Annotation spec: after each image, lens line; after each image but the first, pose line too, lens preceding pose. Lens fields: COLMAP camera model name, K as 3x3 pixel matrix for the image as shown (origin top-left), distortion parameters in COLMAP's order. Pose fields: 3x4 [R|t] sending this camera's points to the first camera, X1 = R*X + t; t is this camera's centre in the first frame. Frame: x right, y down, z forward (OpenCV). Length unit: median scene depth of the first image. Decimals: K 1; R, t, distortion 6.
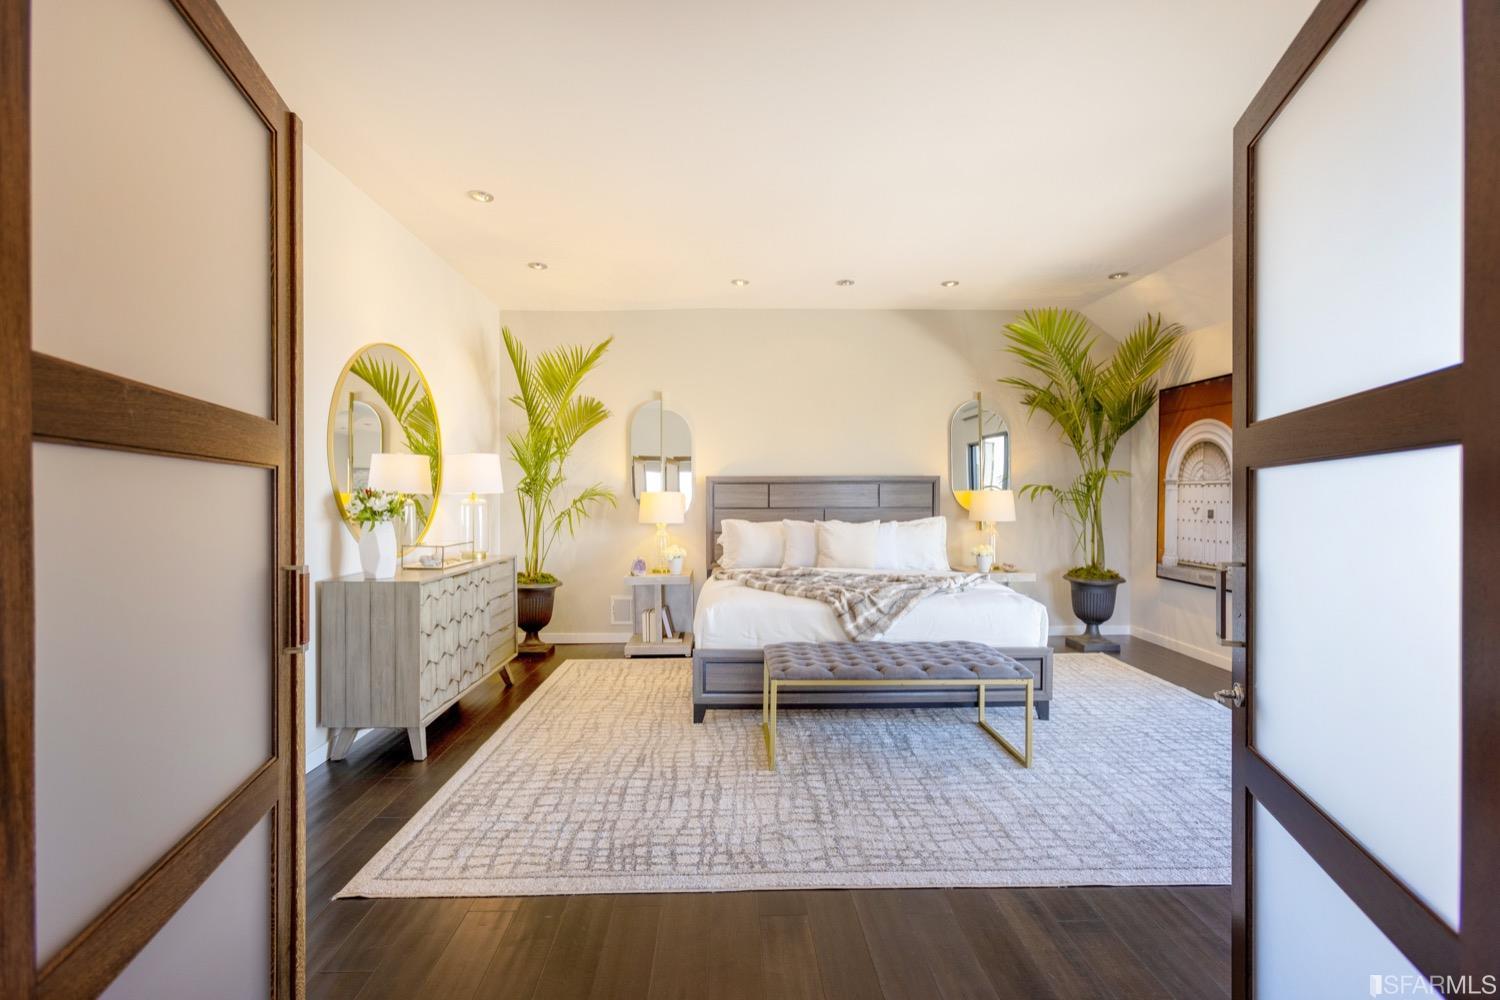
lens RADIAL K [[666.7, 0, 744.8], [0, 666.7, 501.6], [0, 0, 1]] dist [-0.019308, 0.000151]
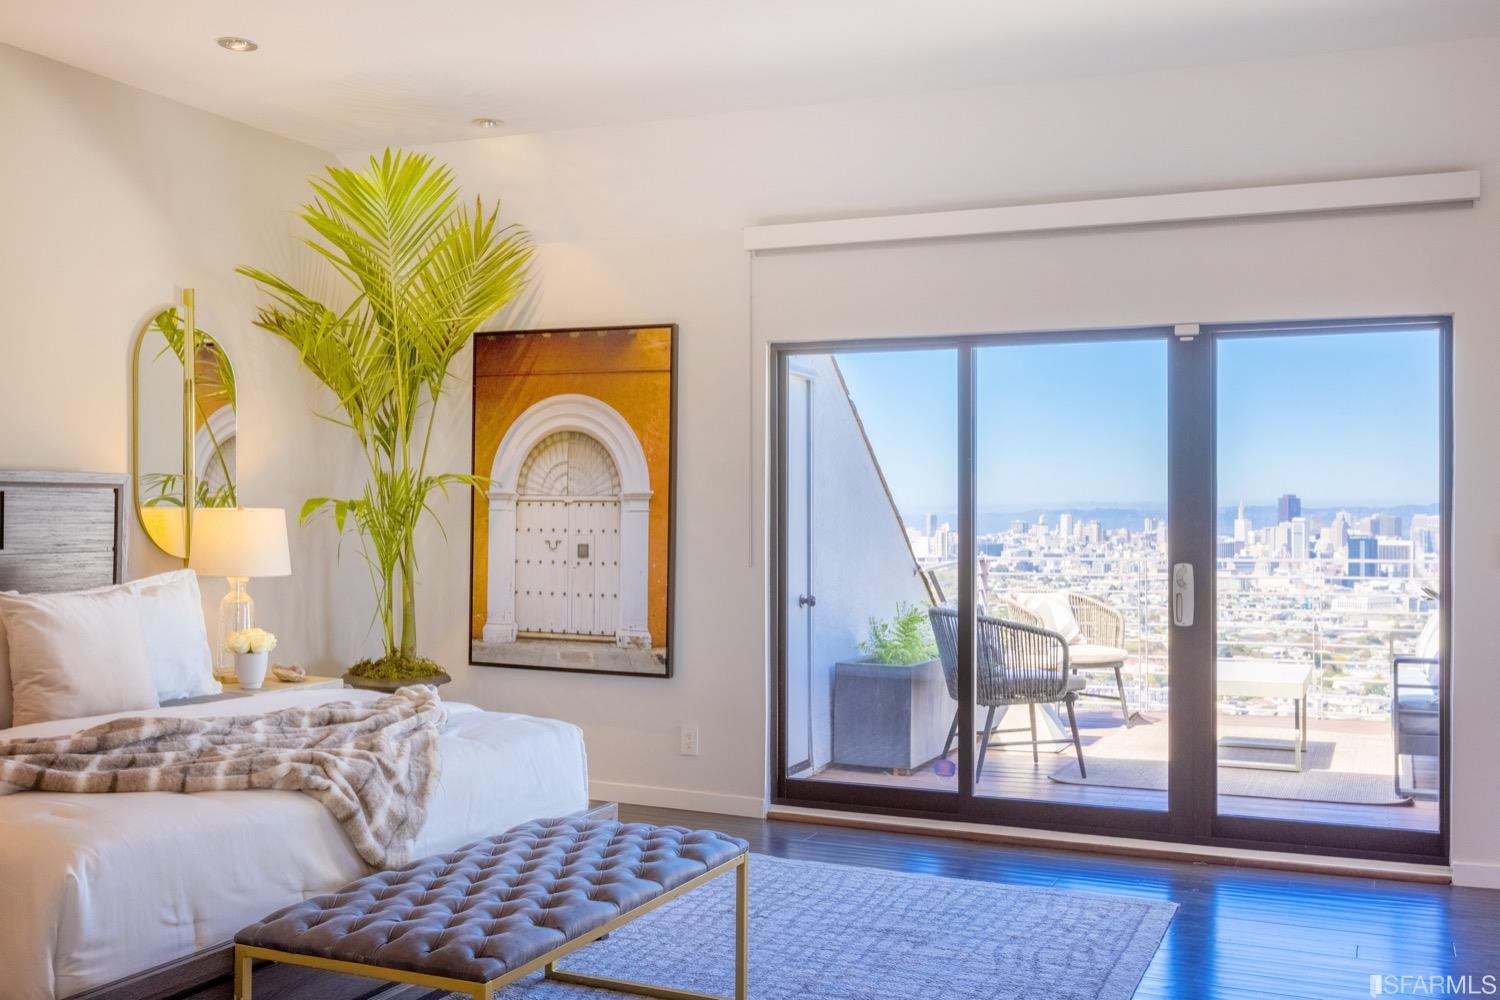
lens RADIAL K [[1442.2, 0, 750.0], [0, 1442.2, 500.0], [0, 0, 1]] dist [0.009720, -0.015205]
pose [[0.429575, 0.010035, 0.902975, -0.511605], [0.001221, 0.999931, -0.011694, -0.014598], [-0.903030, 0.006126, 0.429534, 0.343844]]
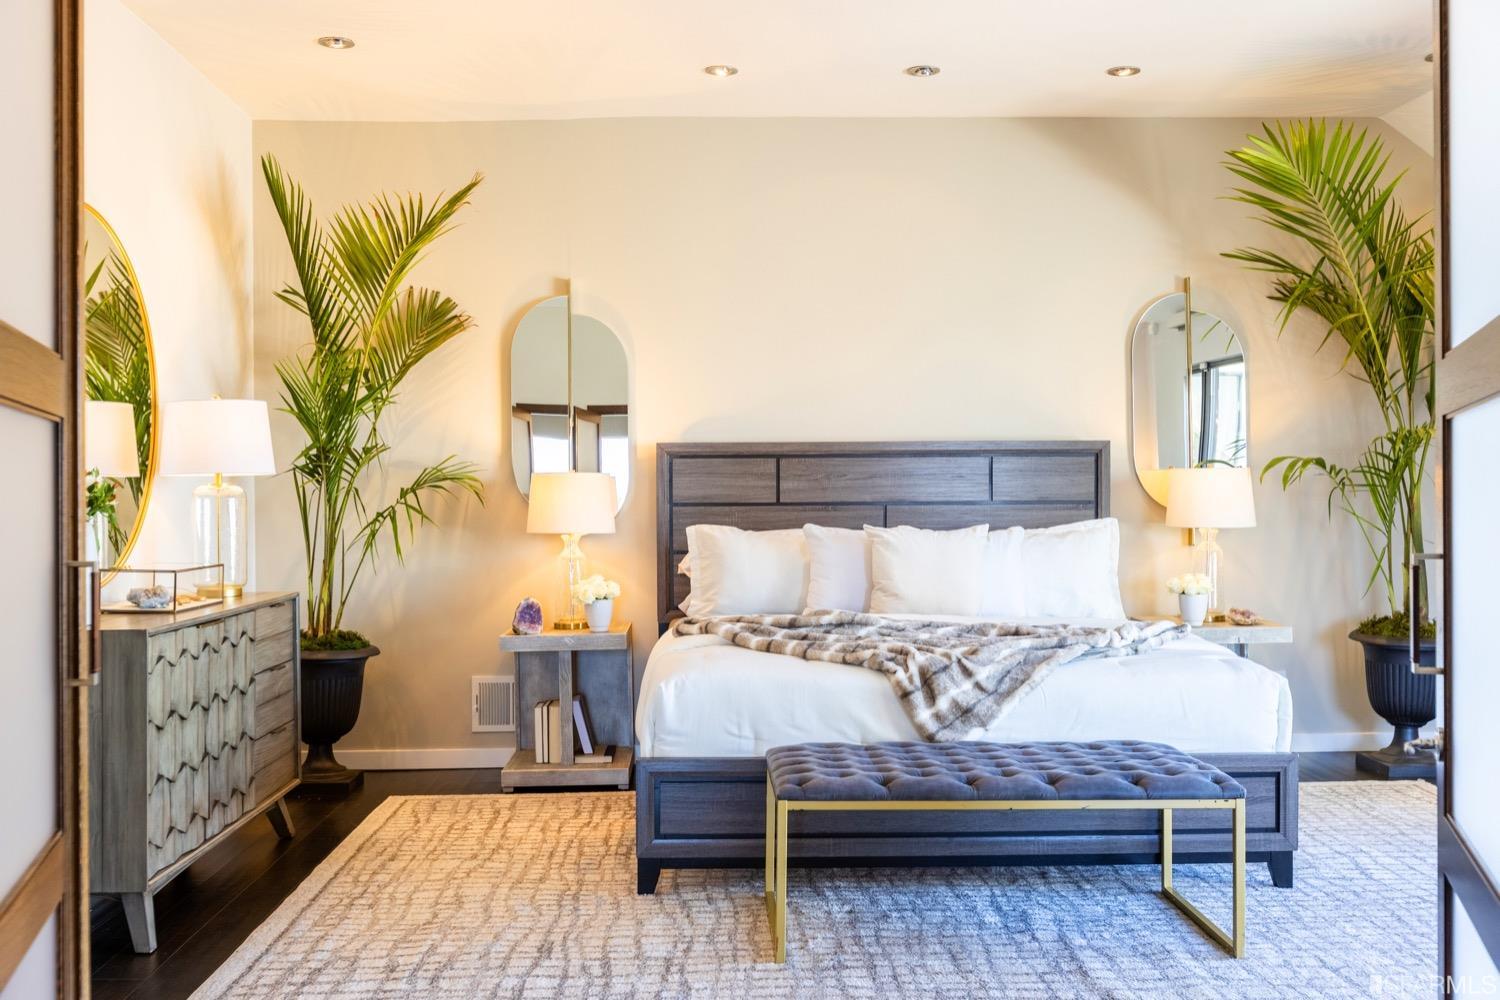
lens RADIAL K [[1442.2, 0, 750.0], [0, 1442.2, 500.0], [0, 0, 1]] dist [0.009720, -0.015205]
pose [[0.999938, -0.003840, 0.010488, 0.003190], [0.003856, 0.999991, -0.001544, 0.011355], [-0.010481, 0.001585, 0.999944, -0.161834]]
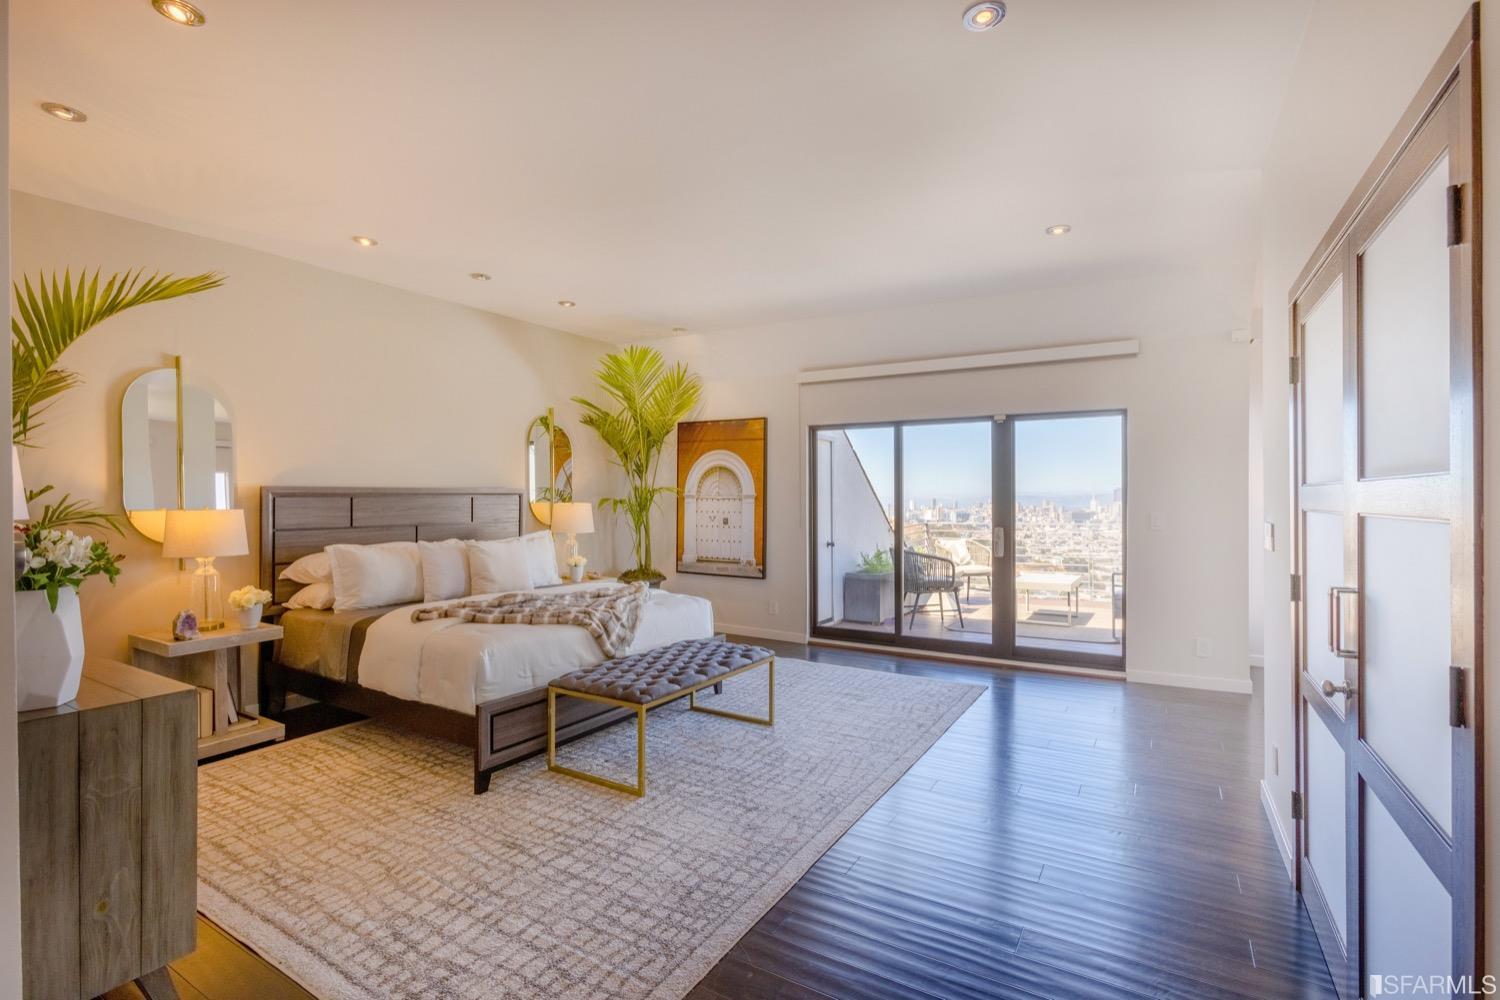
lens RADIAL K [[699.4, 0, 751.5], [0, 699.4, 497.2], [0, 0, 1]] dist [-0.024831, 0.019144]
pose [[0.542810, 0.001393, 0.839855, -0.547201], [0.005762, 0.999969, -0.005383, -0.025976], [-0.839836, 0.007761, 0.542785, 0.218176]]
